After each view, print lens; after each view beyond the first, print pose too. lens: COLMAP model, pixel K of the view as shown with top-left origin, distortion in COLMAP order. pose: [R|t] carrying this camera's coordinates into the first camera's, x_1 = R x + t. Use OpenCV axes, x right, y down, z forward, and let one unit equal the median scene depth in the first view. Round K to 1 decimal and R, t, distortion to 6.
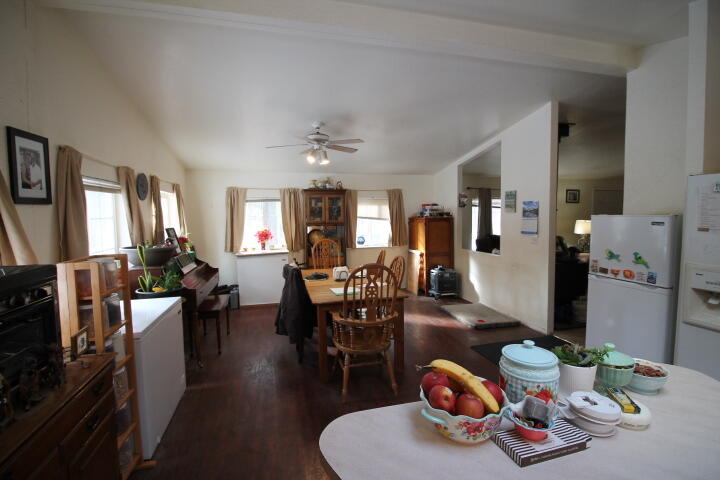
lens RADIAL K [[341.0, 0, 360.6], [0, 341.0, 235.3], [0, 0, 1]] dist [-0.017107, -0.000840]
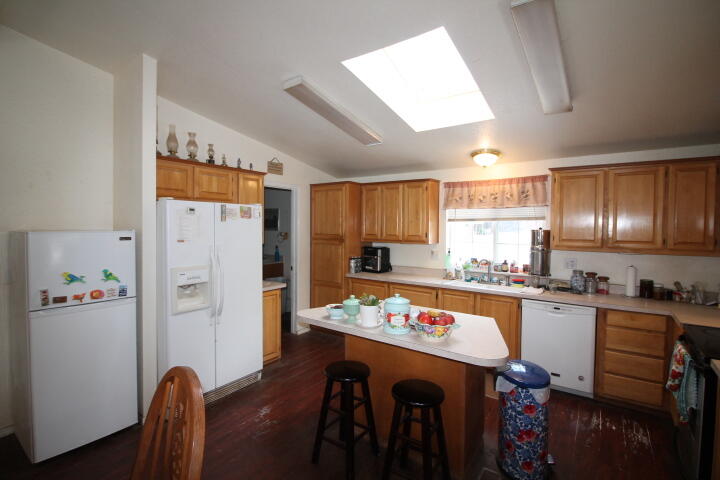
lens RADIAL K [[341.0, 0, 360.6], [0, 341.0, 235.3], [0, 0, 1]] dist [-0.017107, -0.000840]
pose [[-0.642009, -0.014905, 0.766552, -0.358201], [0.048655, 0.997004, 0.060136, -0.063533], [-0.765152, 0.075904, -0.639360, 0.967963]]
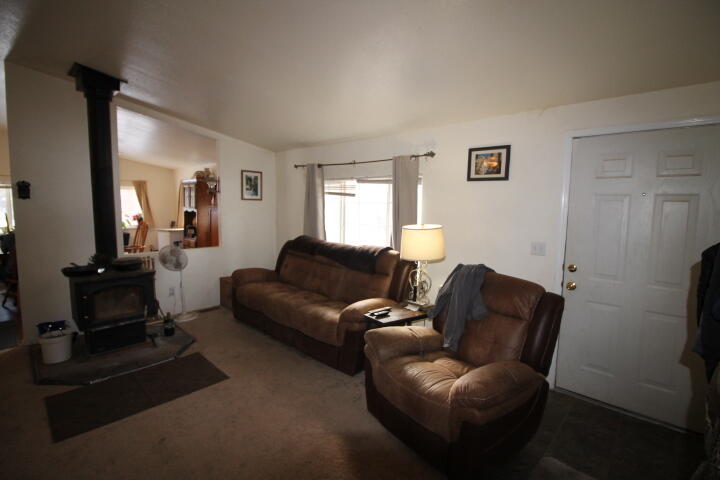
lens RADIAL K [[341.0, 0, 360.6], [0, 341.0, 235.3], [0, 0, 1]] dist [-0.017107, -0.000840]
pose [[0.541832, 0.094535, -0.835153, 2.848590], [-0.064091, 0.995408, 0.071094, -0.166099], [0.838039, 0.015005, 0.545403, 2.137120]]
